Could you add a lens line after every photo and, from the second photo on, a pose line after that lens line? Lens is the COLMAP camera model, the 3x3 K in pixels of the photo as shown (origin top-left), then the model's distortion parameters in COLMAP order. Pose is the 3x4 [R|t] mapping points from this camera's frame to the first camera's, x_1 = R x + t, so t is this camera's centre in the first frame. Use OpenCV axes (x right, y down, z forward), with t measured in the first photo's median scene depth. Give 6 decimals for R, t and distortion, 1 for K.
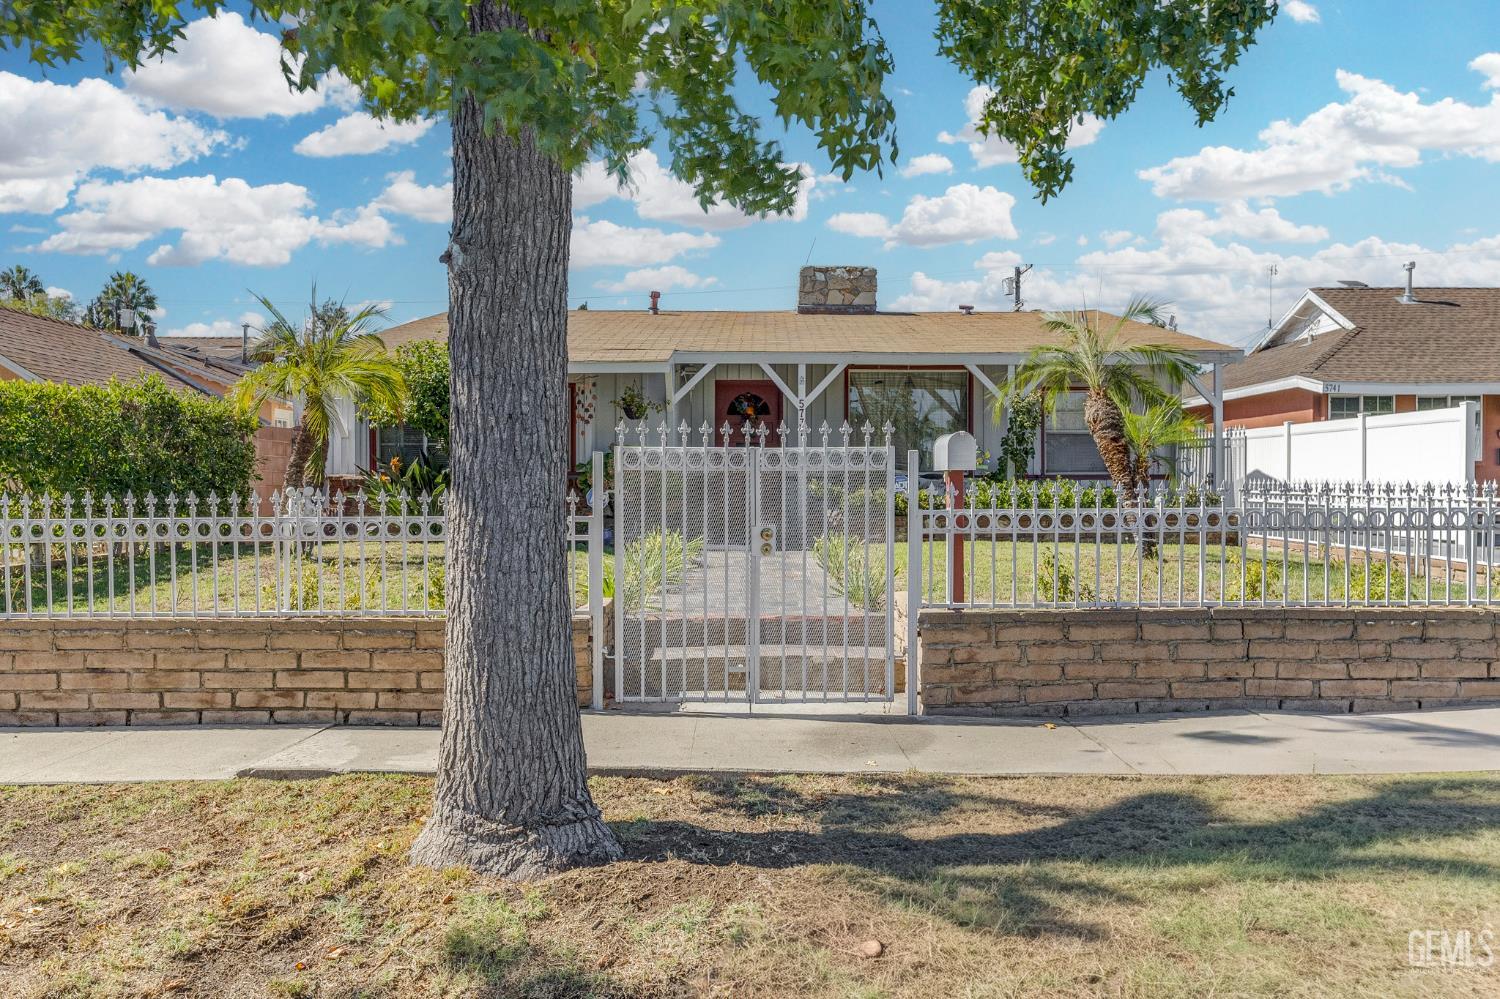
lens RADIAL K [[1046.2, 0, 810.8], [0, 1046.2, 505.0], [0, 0, 1]] dist [0.087415, -0.117066]
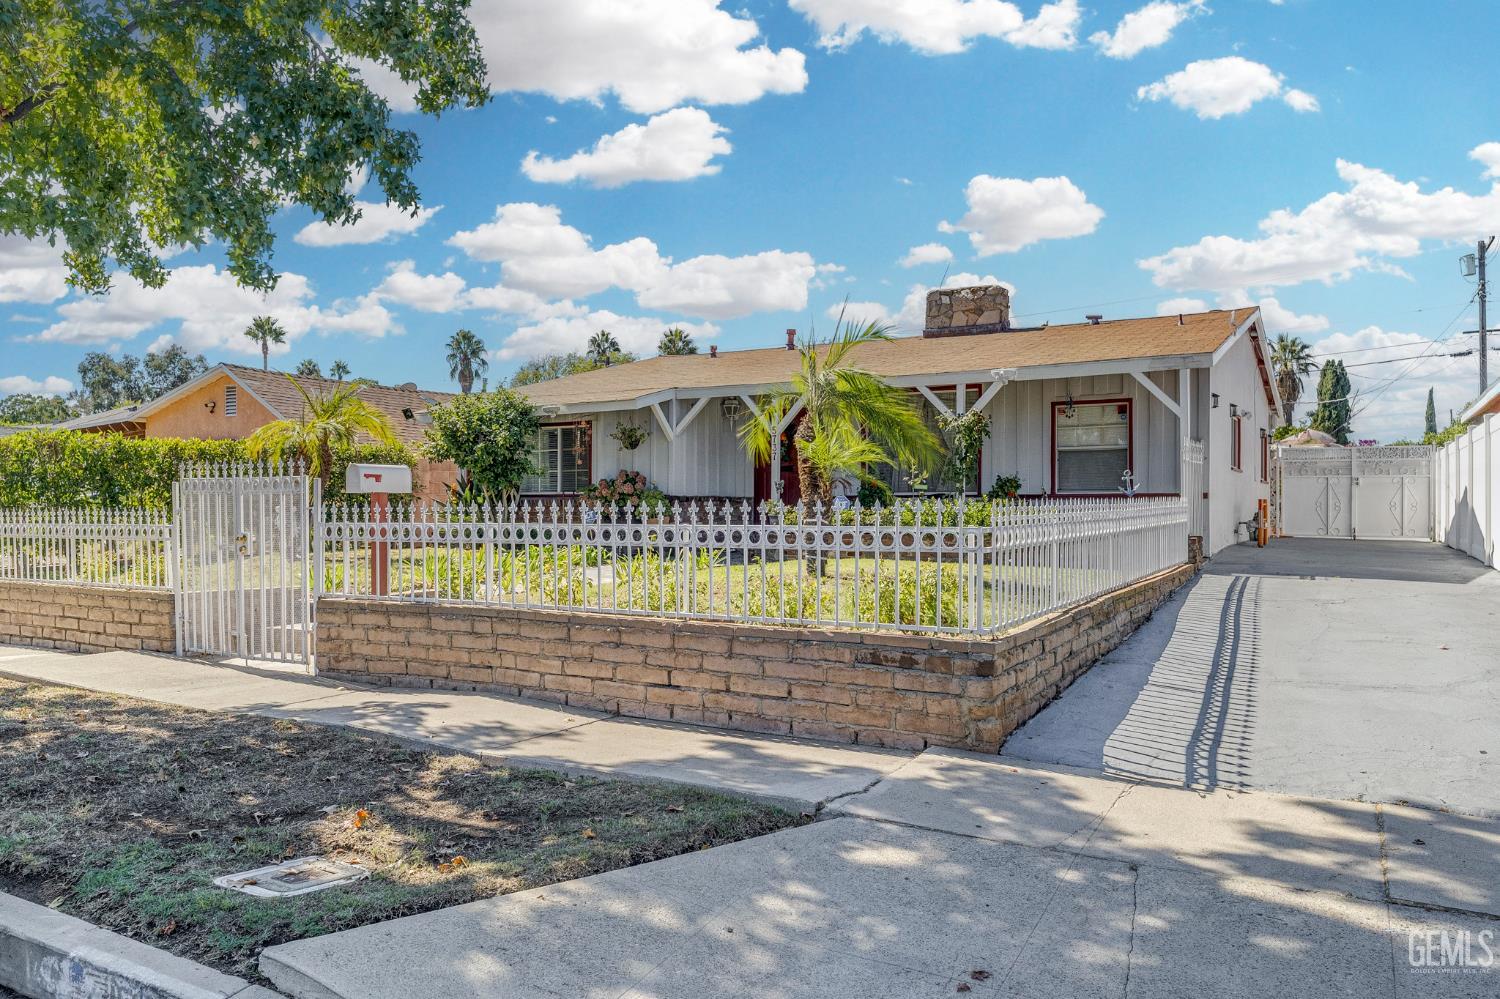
lens RADIAL K [[1046.2, 0, 810.8], [0, 1046.2, 505.0], [0, 0, 1]] dist [0.087415, -0.117066]
pose [[0.866961, 0.007936, -0.498312, 0.776896], [-0.015163, 0.999830, -0.010456, -0.007193], [0.498145, 0.016621, 0.866934, 0.083664]]
